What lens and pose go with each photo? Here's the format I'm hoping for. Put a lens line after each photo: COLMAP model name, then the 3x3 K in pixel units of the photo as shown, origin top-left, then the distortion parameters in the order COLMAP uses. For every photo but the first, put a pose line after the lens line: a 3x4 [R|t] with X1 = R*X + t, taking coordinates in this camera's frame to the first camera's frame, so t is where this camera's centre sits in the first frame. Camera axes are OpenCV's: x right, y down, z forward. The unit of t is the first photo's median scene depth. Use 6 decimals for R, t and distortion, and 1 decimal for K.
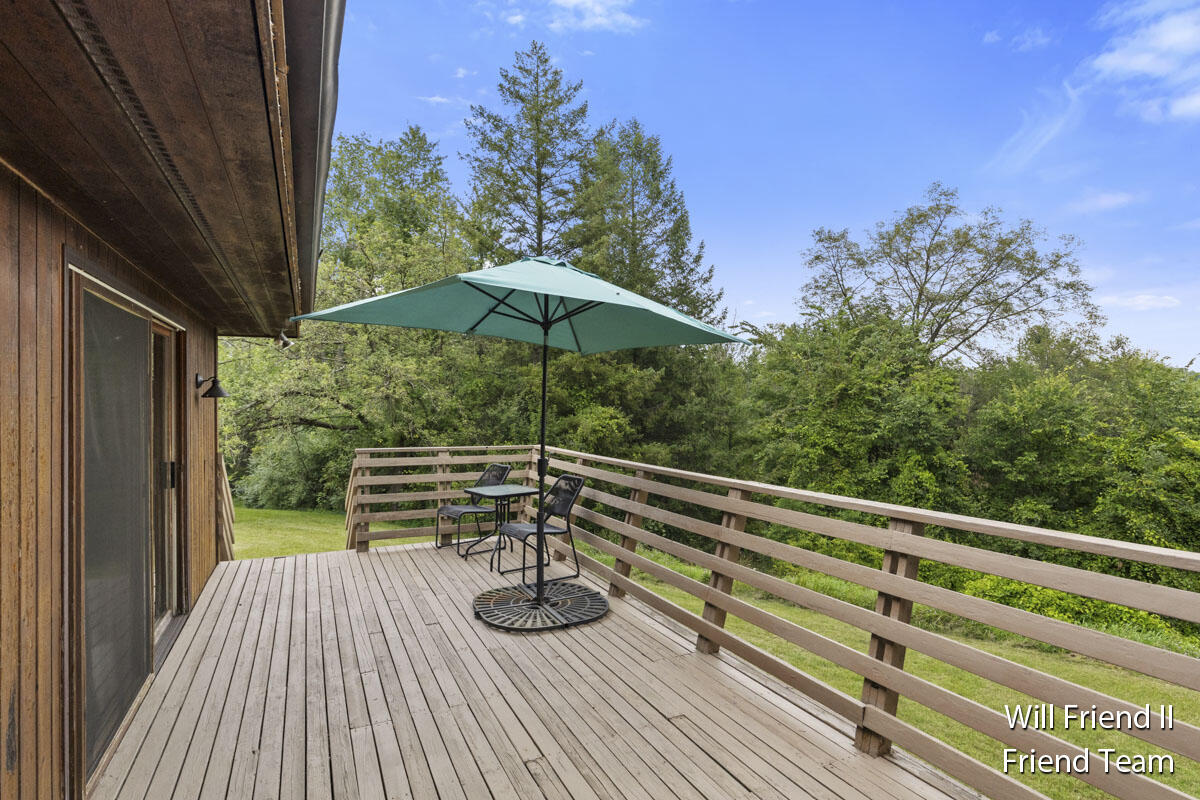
lens RADIAL K [[615.7, 0, 600.0], [0, 615.7, 400.0], [0, 0, 1]] dist [-0.001756, 0.000068]
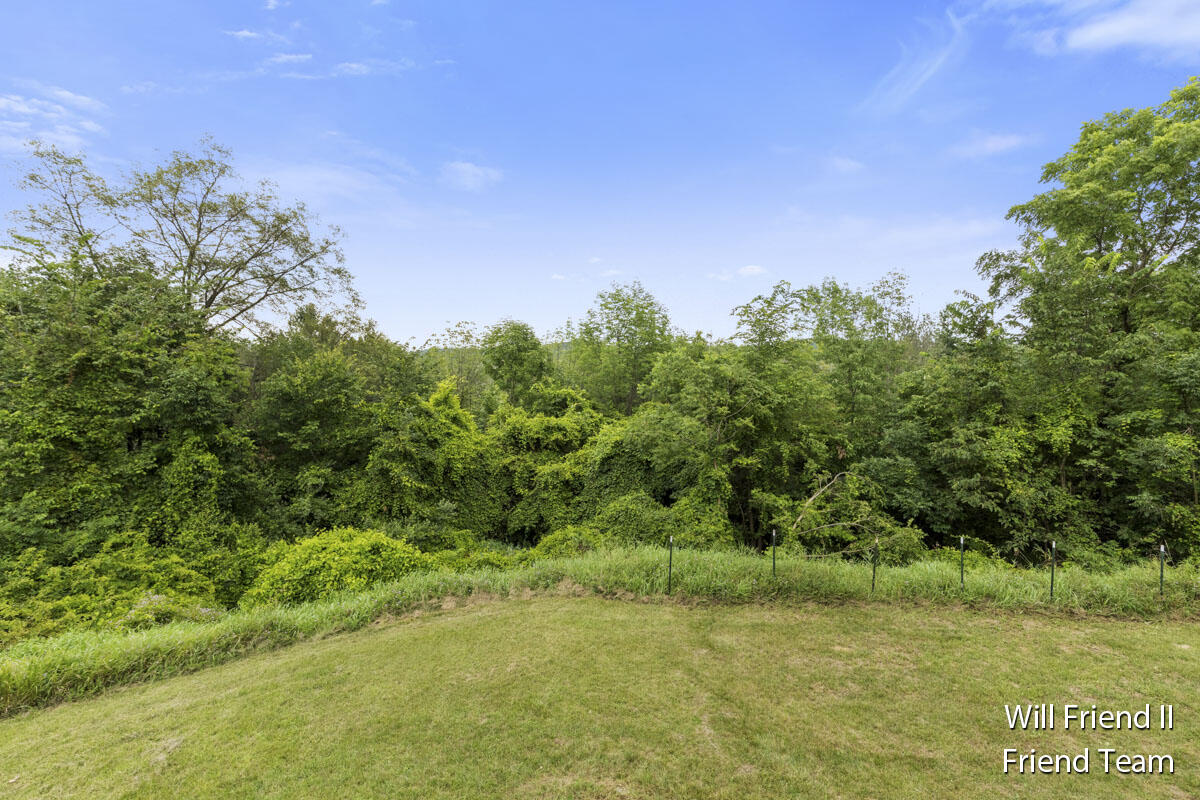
lens RADIAL K [[546.0, 0, 601.5], [0, 546.0, 386.3], [0, 0, 1]] dist [-0.000957, 0.000040]
pose [[0.428352, -0.030137, 0.903109, 0.060021], [0.006324, 0.999519, 0.030355, -0.000330], [-0.903590, -0.007292, 0.428337, 0.135856]]
